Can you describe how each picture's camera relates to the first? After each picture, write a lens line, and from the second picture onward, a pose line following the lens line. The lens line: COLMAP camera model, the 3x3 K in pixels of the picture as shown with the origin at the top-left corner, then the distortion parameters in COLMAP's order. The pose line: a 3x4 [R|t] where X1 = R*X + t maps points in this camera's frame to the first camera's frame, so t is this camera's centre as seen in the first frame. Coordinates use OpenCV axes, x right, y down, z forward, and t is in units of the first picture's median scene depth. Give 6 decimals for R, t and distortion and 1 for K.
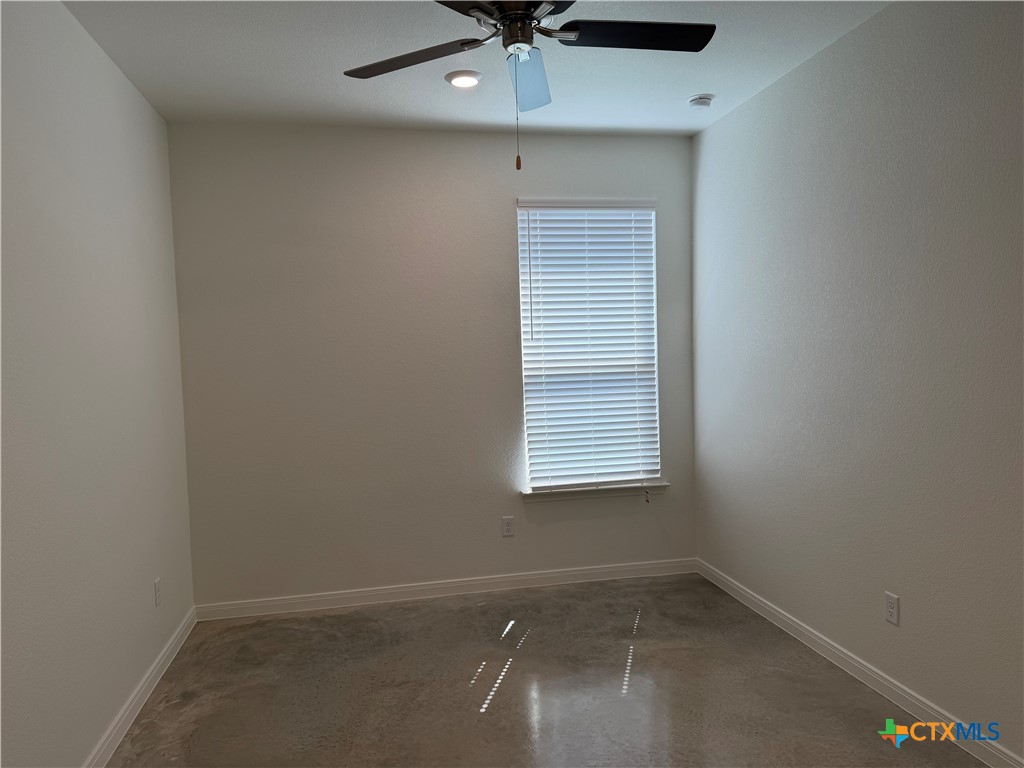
lens RADIAL K [[720.4, 0, 510.1], [0, 720.4, 380.5], [0, 0, 1]] dist [0.073414, -0.092353]
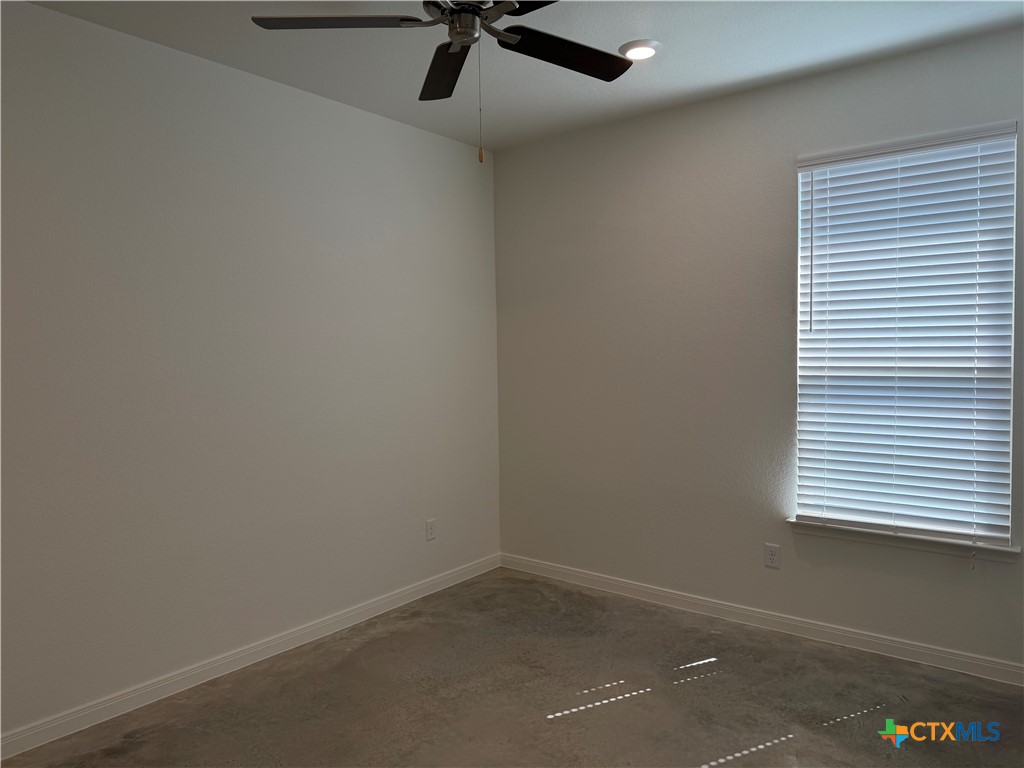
lens RADIAL K [[720.4, 0, 506.2], [0, 720.4, 385.3], [0, 0, 1]] dist [0.073414, -0.092353]
pose [[0.656214, 0.064123, -0.751845, 0.425910], [-0.045147, 0.997934, 0.045707, -0.018726], [0.753223, 0.003950, 0.657754, 0.218097]]
